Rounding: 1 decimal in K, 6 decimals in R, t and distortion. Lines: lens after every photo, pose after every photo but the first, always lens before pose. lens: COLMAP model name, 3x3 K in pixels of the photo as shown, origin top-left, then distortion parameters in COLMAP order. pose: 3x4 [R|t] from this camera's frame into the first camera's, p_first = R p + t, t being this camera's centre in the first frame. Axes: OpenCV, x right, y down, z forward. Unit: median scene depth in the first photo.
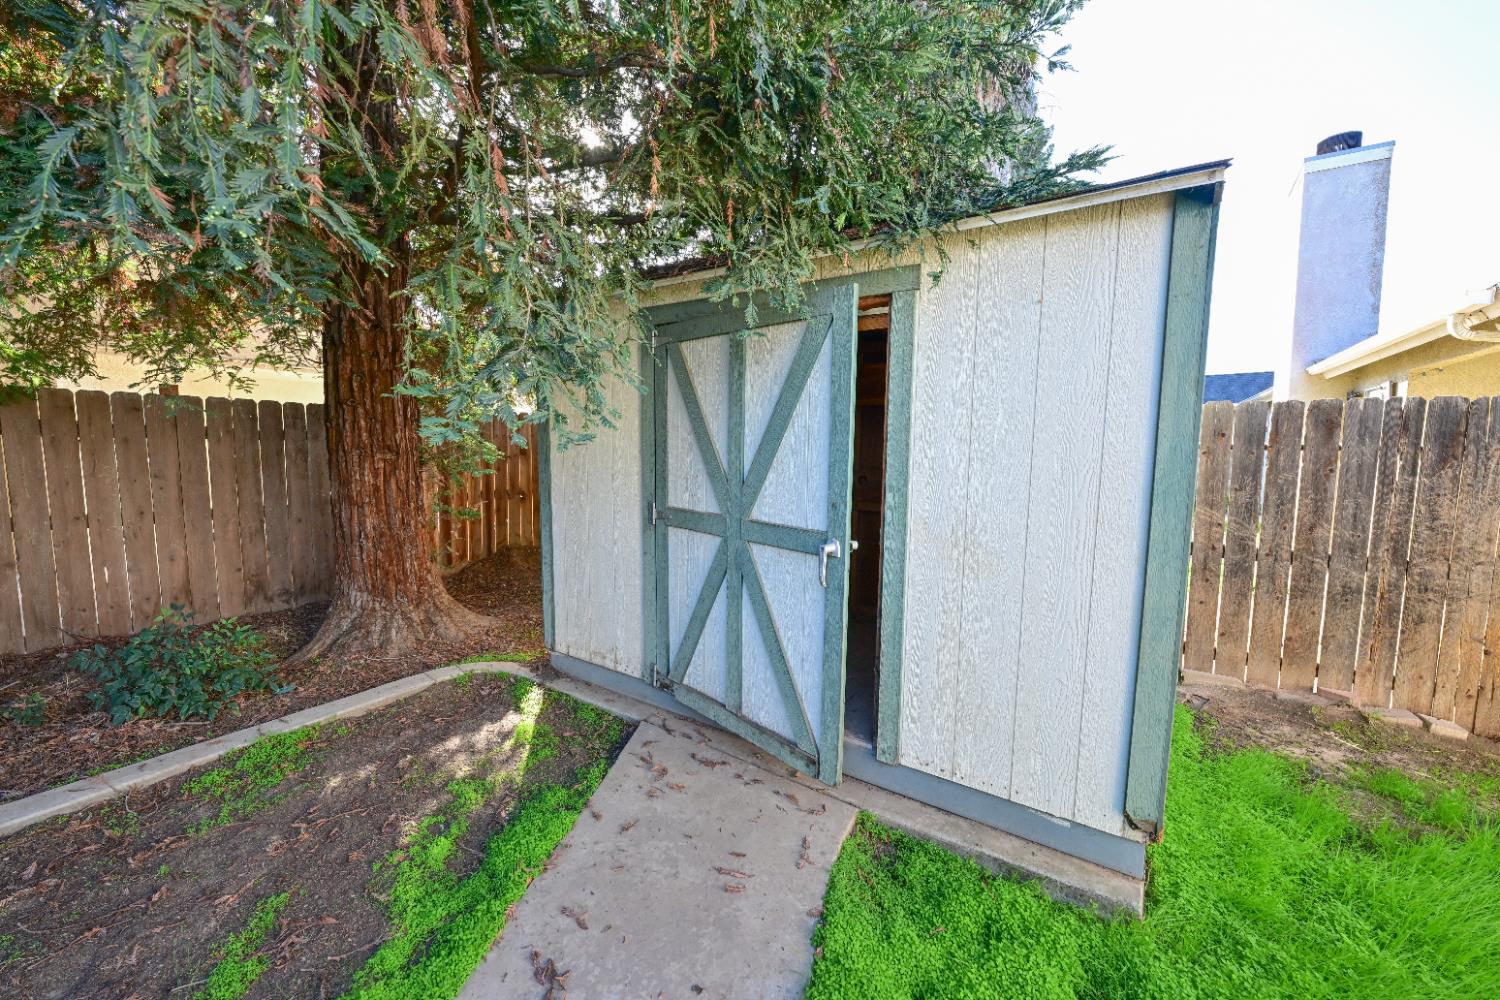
lens RADIAL K [[596.9, 0, 743.8], [0, 596.9, 505.8], [0, 0, 1]] dist [-0.001604, -0.000201]
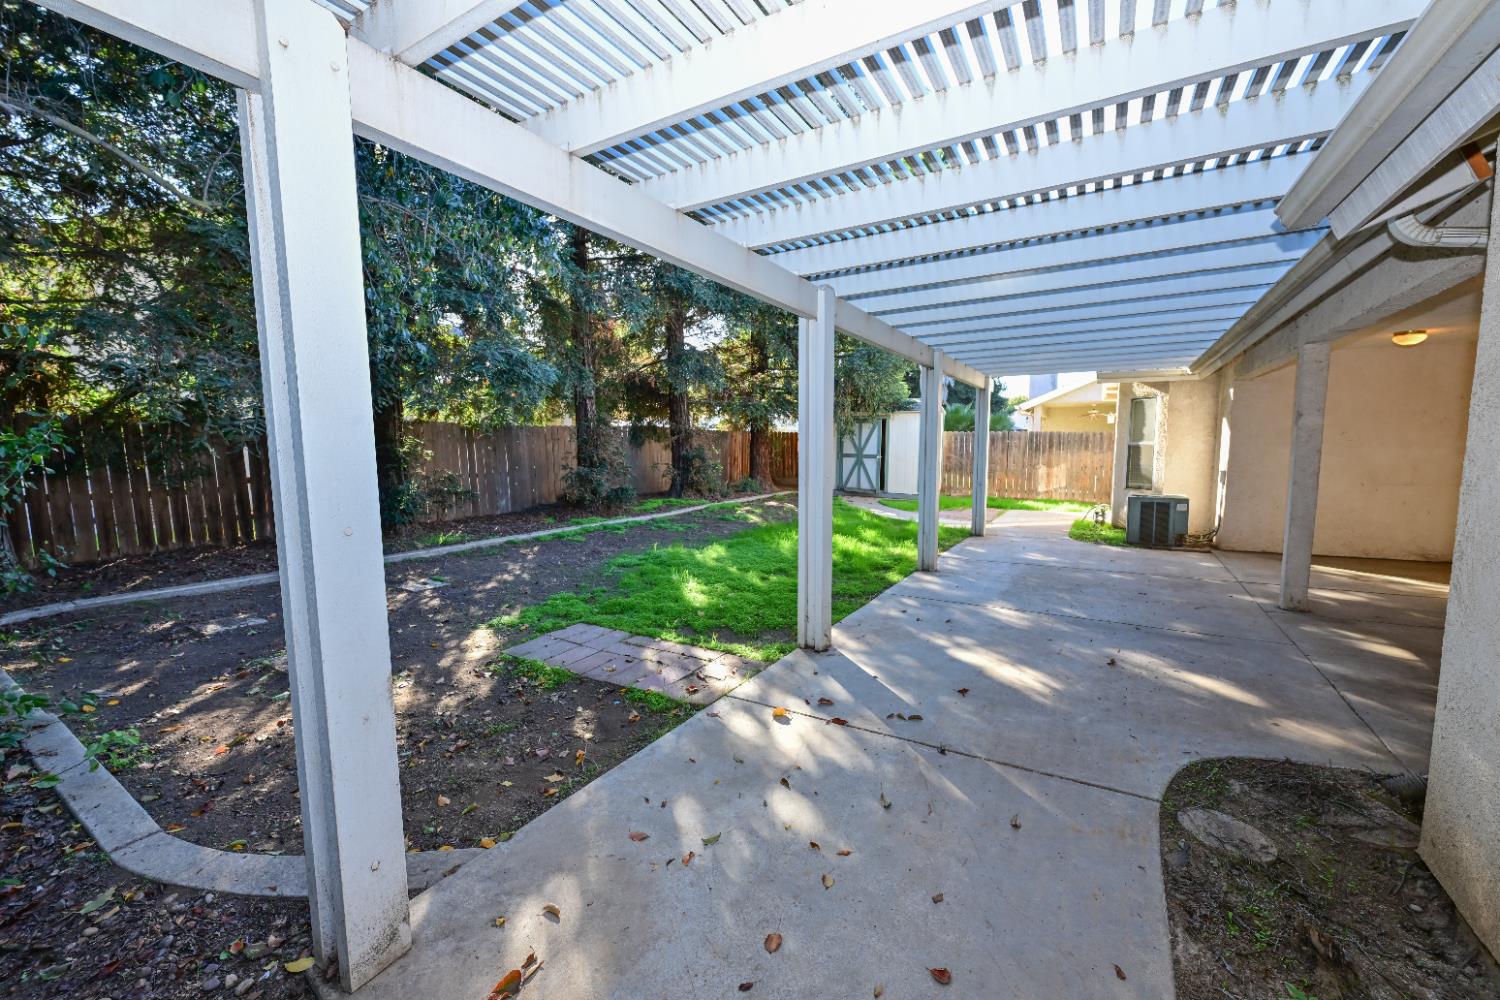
lens RADIAL K [[596.9, 0, 743.8], [0, 596.9, 505.8], [0, 0, 1]] dist [-0.001604, -0.000201]
pose [[0.998378, -0.009837, 0.056083, -1.508759], [0.009354, 0.999917, 0.008876, 0.473431], [-0.056166, -0.008337, 0.998387, -4.880361]]
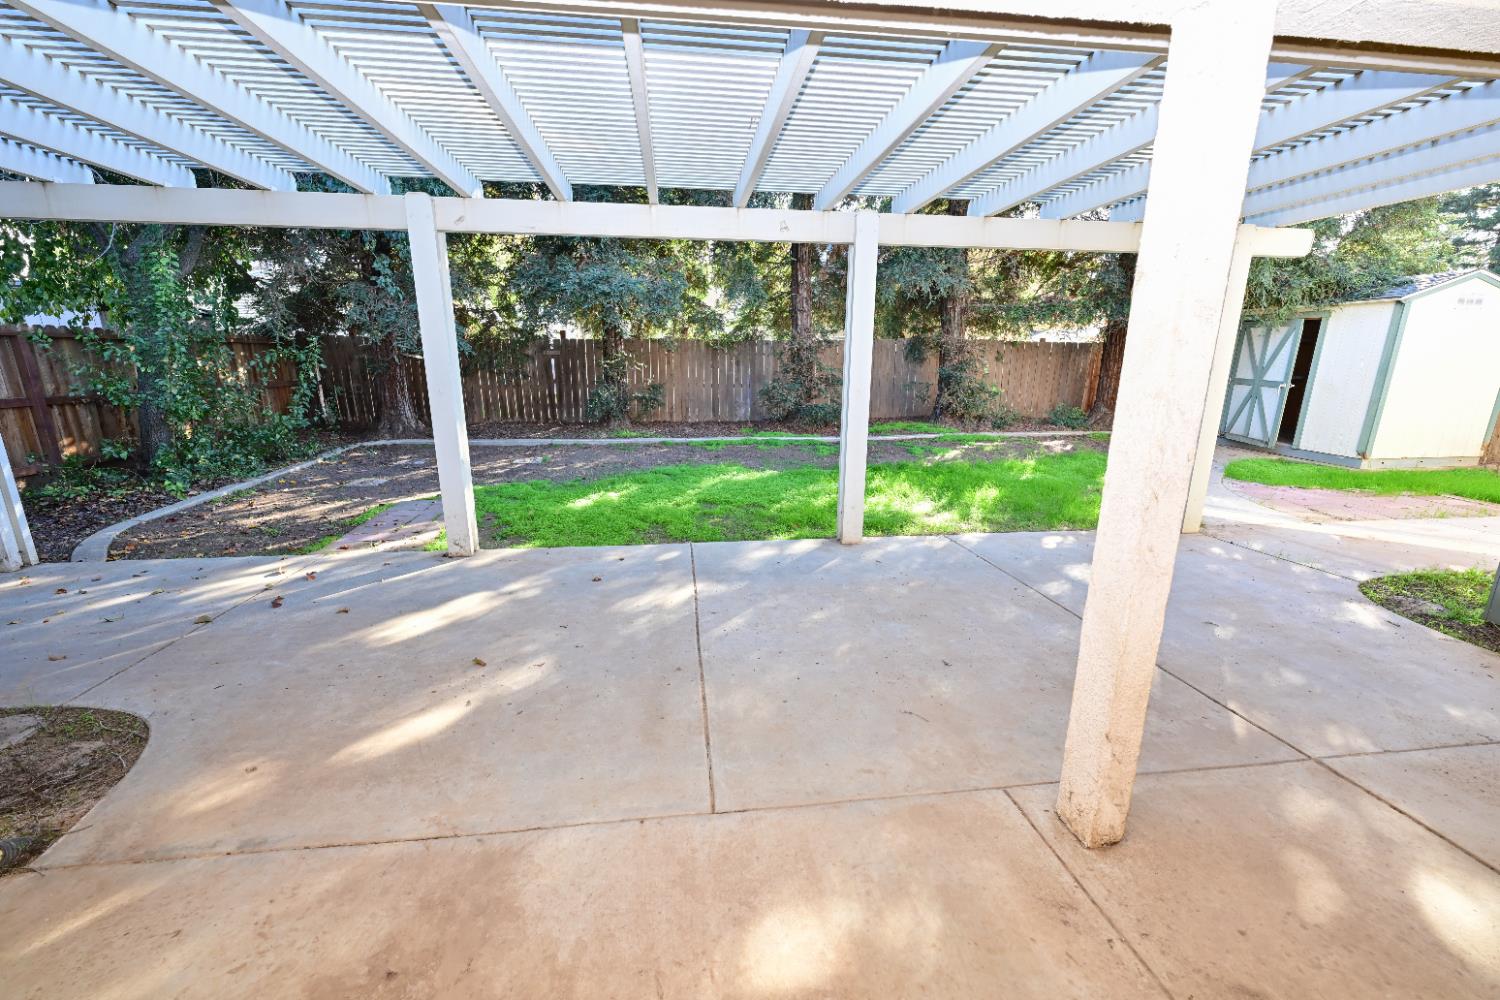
lens RADIAL K [[596.9, 0, 743.8], [0, 596.9, 505.8], [0, 0, 1]] dist [-0.001604, -0.000201]
pose [[0.667768, 0.181862, -0.721812, 0.651393], [-0.075405, 0.981234, 0.177465, 0.363422], [0.740540, -0.064077, 0.668950, -3.762312]]
